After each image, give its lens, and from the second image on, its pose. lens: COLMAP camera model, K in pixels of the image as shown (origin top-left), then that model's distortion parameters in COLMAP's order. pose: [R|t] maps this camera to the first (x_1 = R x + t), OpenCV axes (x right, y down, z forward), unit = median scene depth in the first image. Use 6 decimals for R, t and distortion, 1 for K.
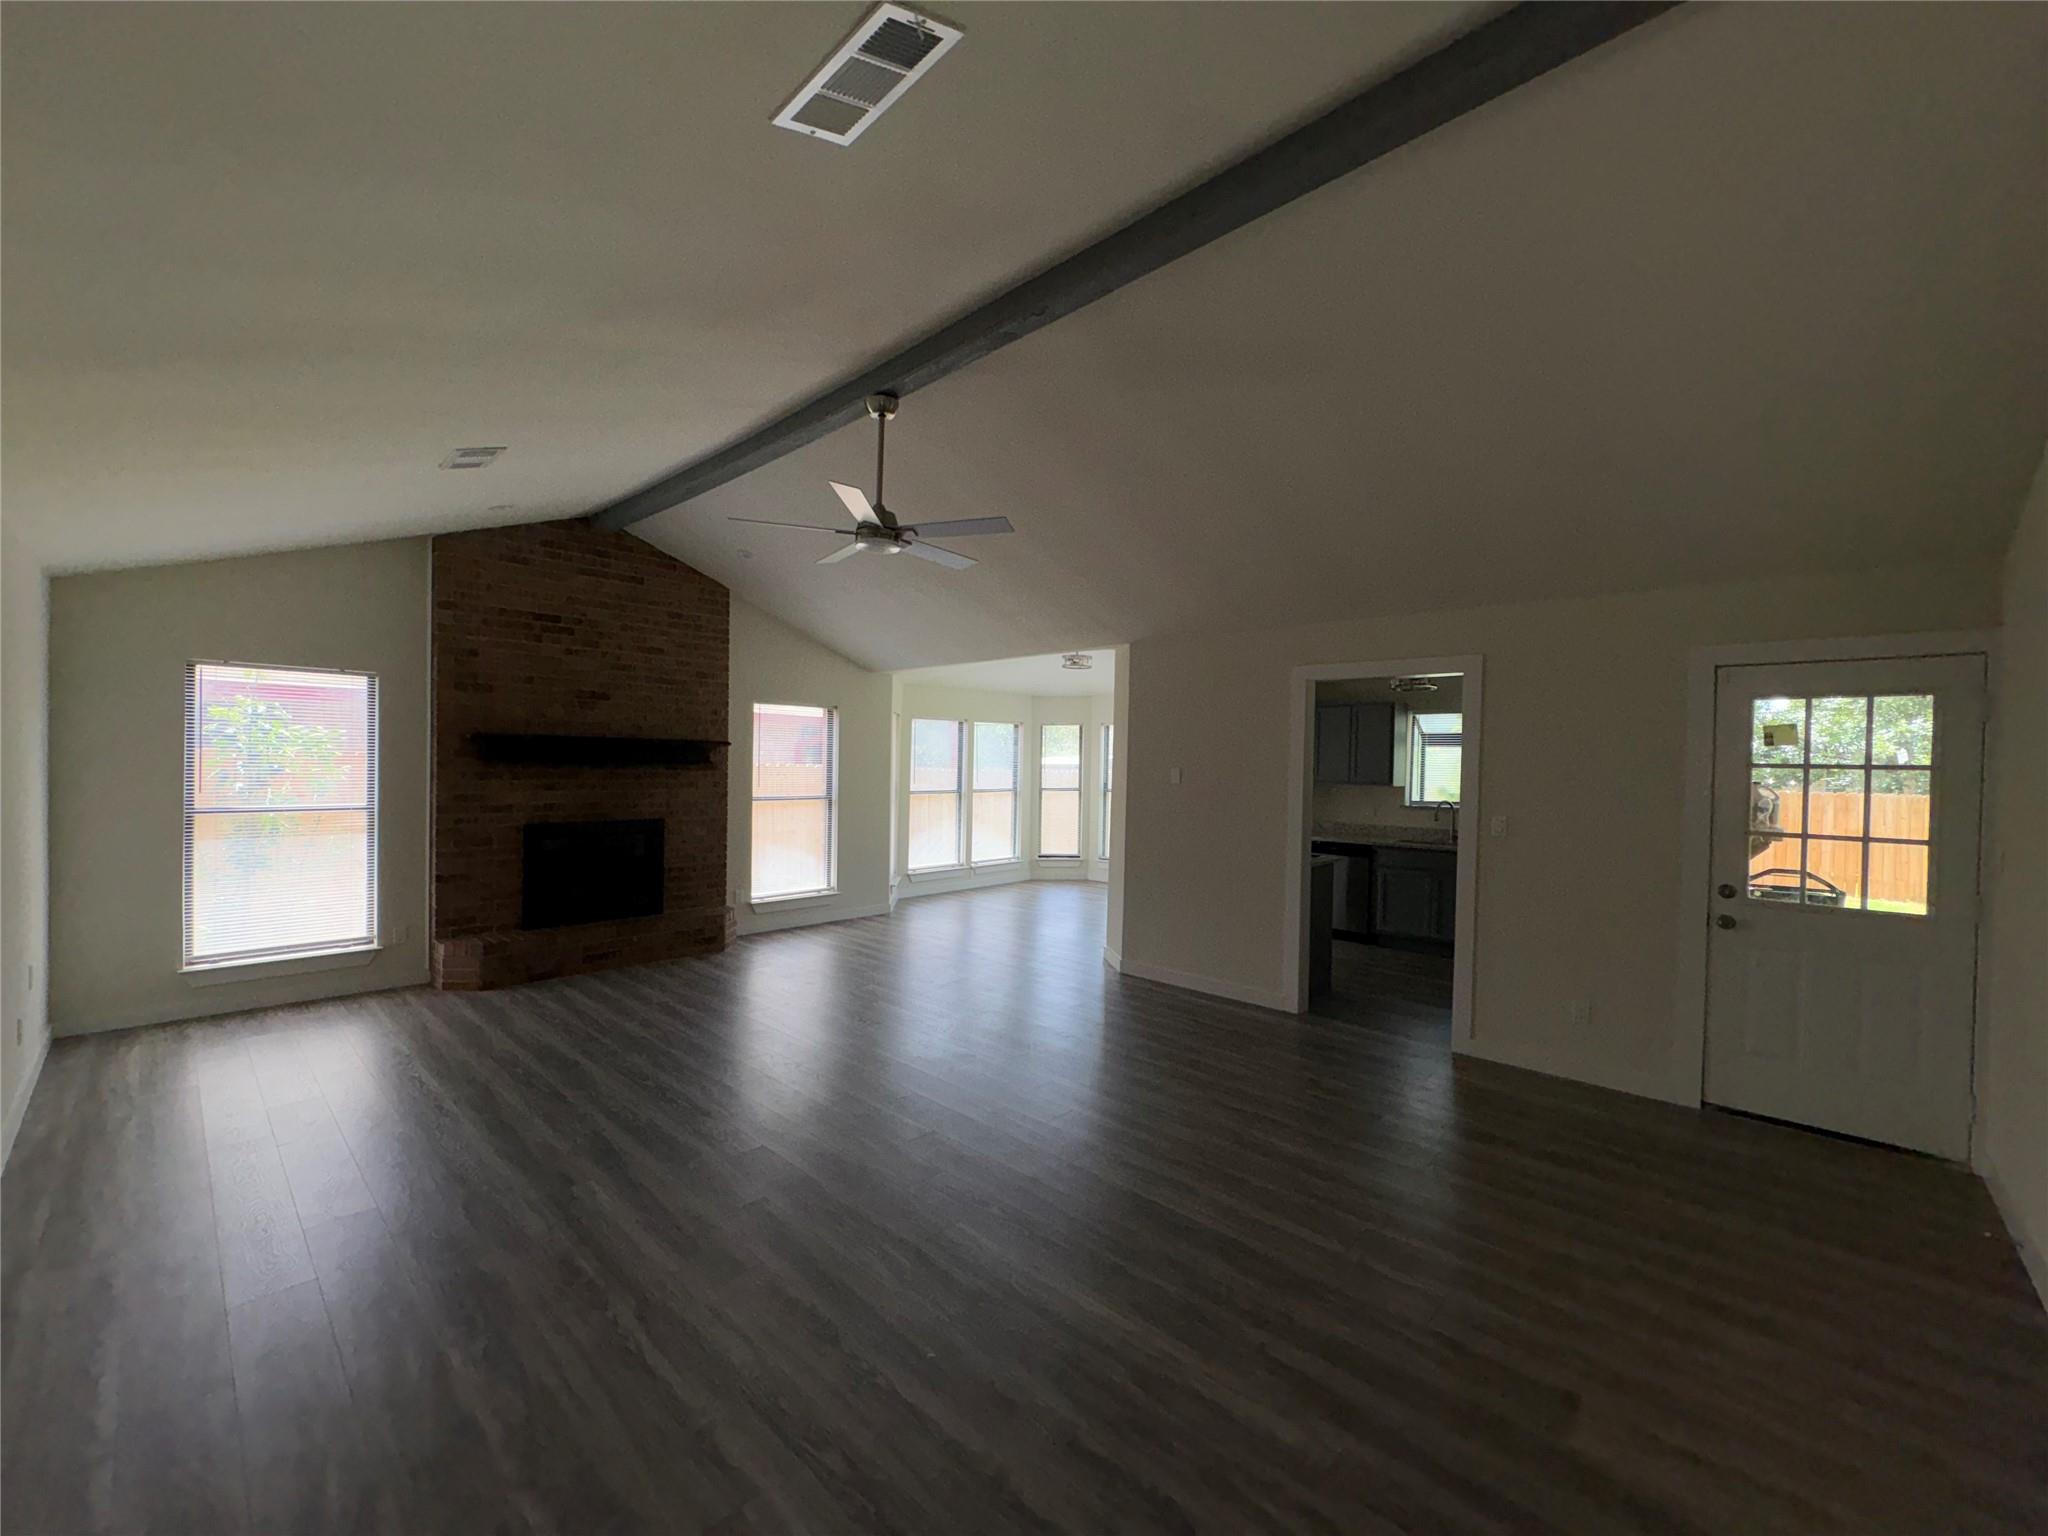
lens RADIAL K [[808.7, 0, 1020.8], [0, 808.7, 773.5], [0, 0, 1]] dist [0.001916, 0.000348]
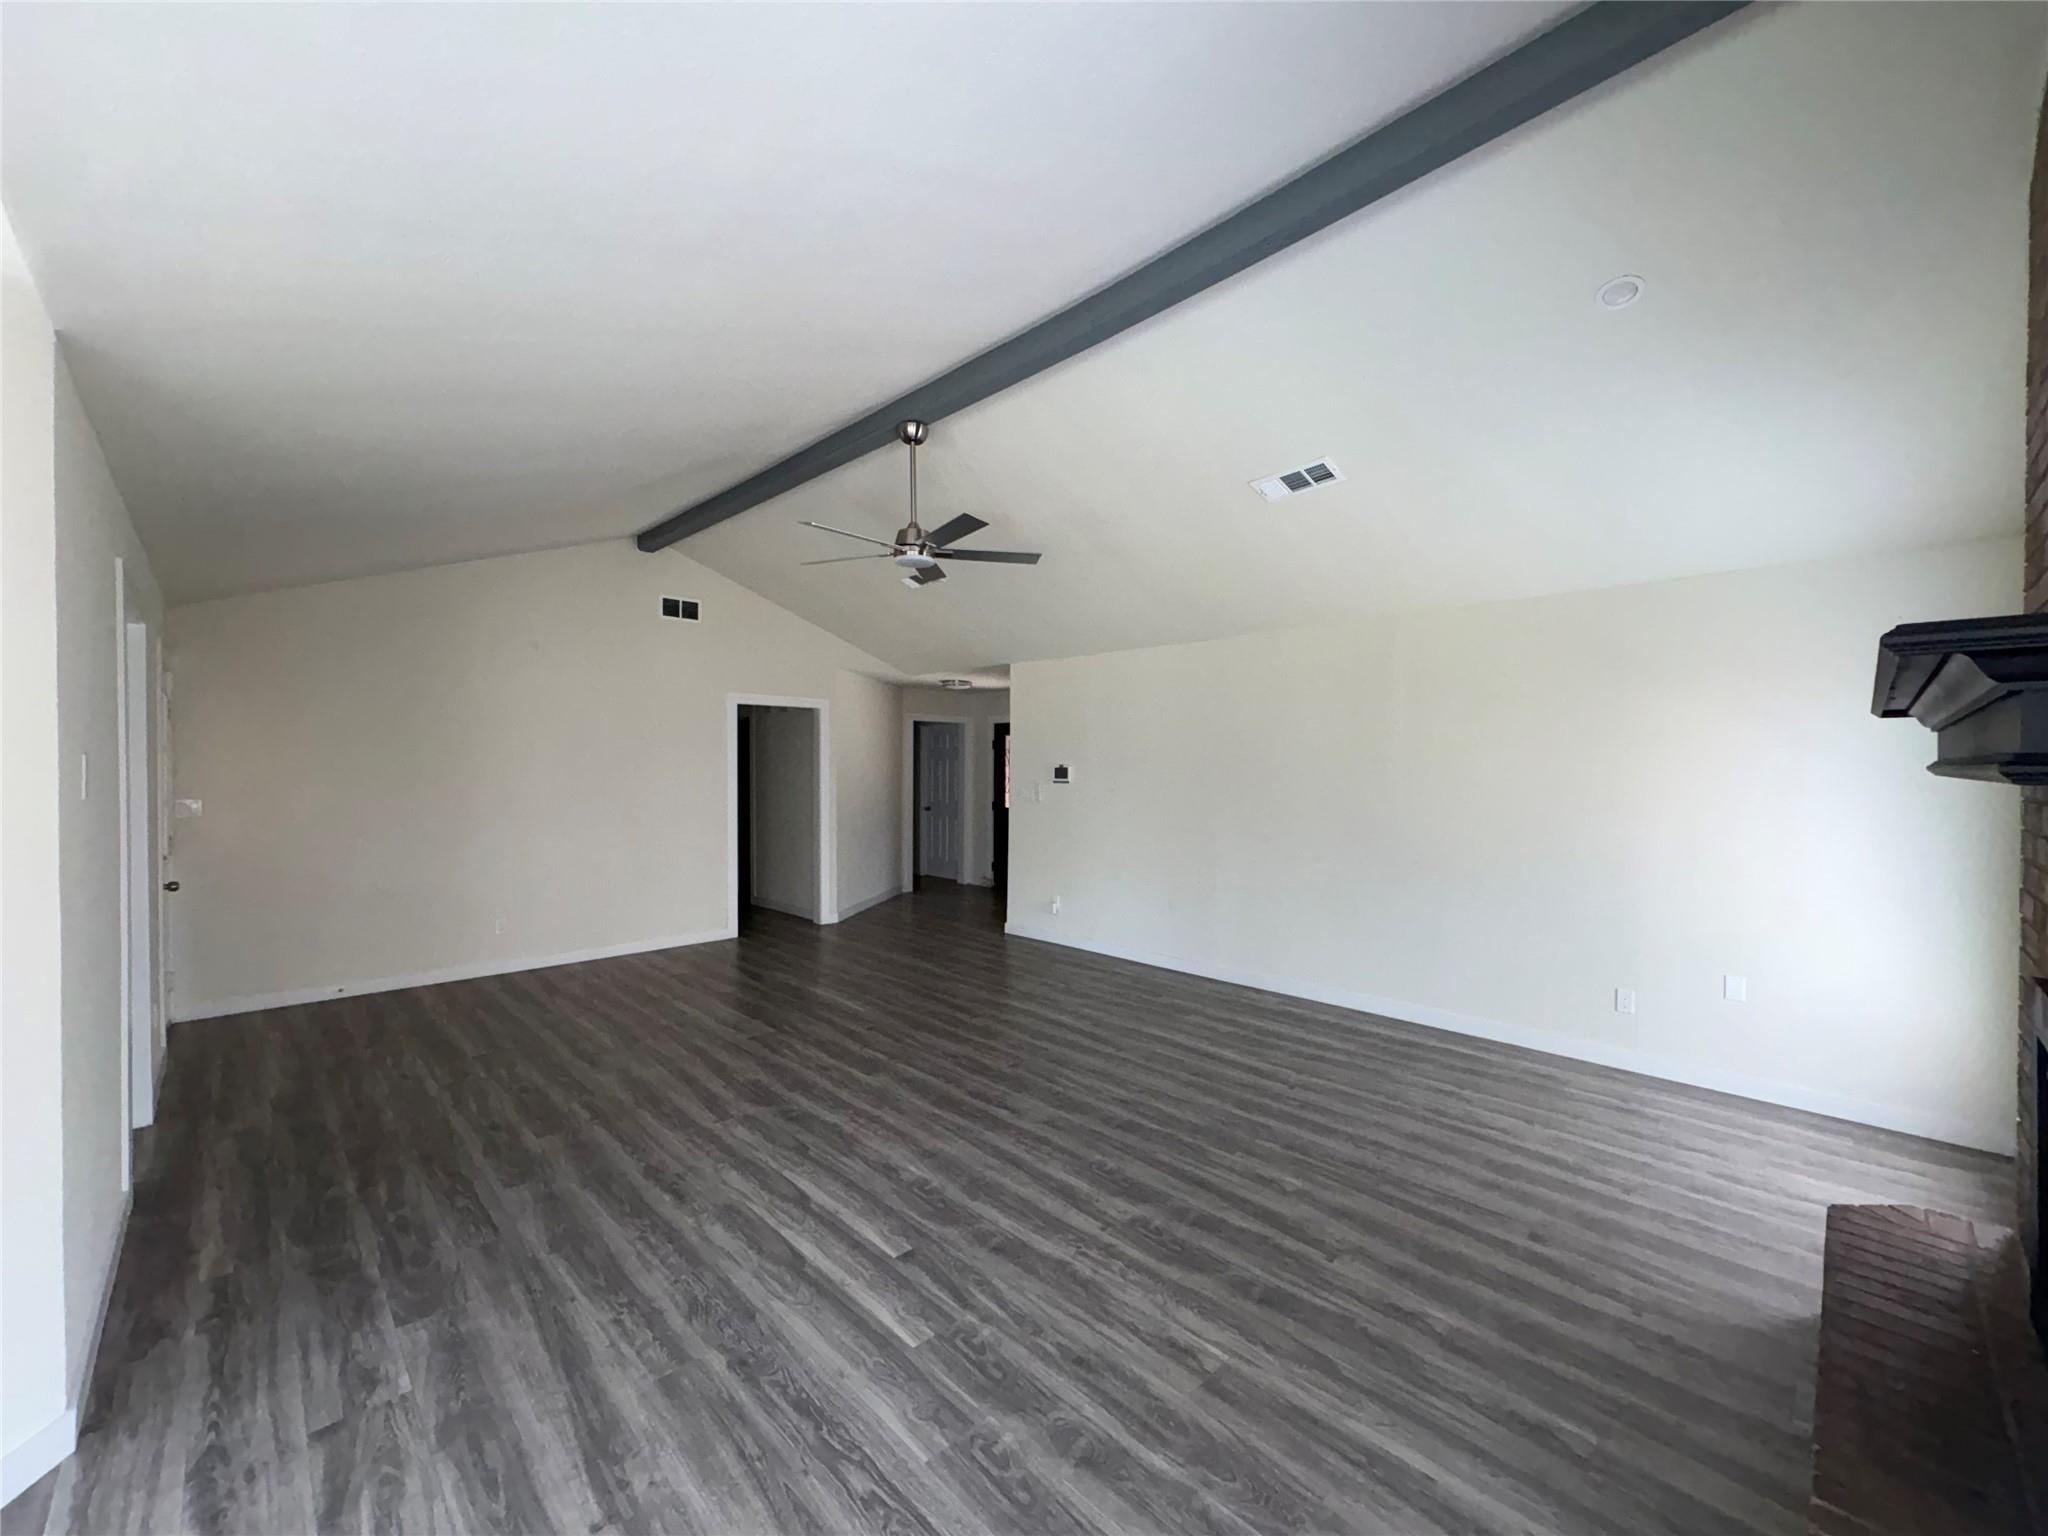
lens RADIAL K [[808.7, 0, 1020.8], [0, 808.7, 773.5], [0, 0, 1]] dist [0.001916, 0.000348]
pose [[-0.998890, -0.016481, 0.044115, -0.320224], [-0.015661, 0.999699, 0.018873, -0.015992], [-0.044413, 0.018161, -0.998848, 1.761969]]
